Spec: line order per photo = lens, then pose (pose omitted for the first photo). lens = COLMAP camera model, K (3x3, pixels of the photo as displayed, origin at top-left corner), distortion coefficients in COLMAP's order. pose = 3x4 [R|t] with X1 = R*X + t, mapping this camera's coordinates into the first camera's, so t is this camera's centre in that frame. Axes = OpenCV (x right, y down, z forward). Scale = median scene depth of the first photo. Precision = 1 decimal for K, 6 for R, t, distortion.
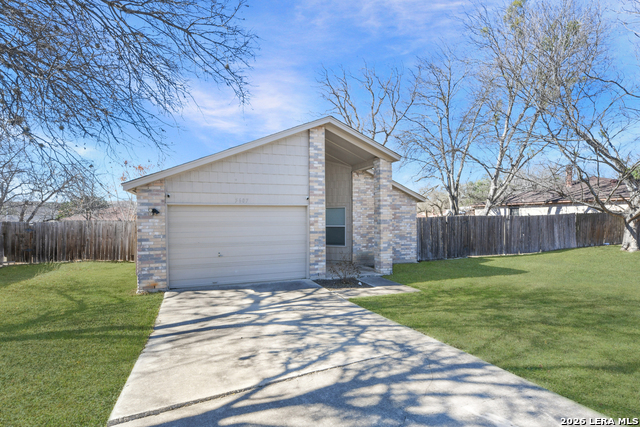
lens RADIAL K [[332.4, 0, 320.1], [0, 332.4, 214.9], [0, 0, 1]] dist [0.000090, 0.000041]
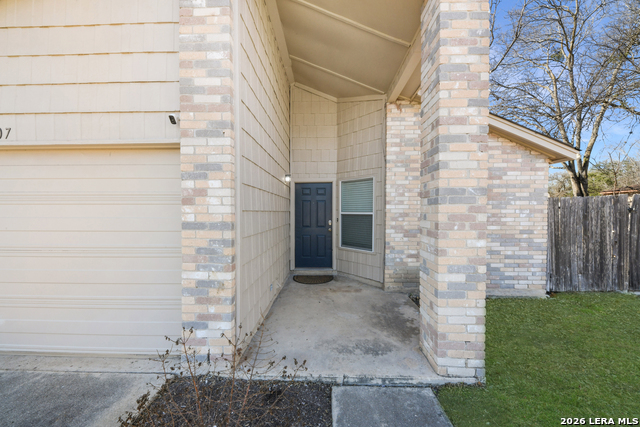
lens RADIAL K [[225.4, 0, 319.4], [0, 225.4, 212.1], [0, 0, 1]] dist [0.002980, -0.000073]
pose [[0.923326, 0.009795, -0.383892, 0.159971], [-0.004328, 0.999877, 0.015101, 0.032401], [0.383993, -0.012282, 0.923254, 0.771835]]
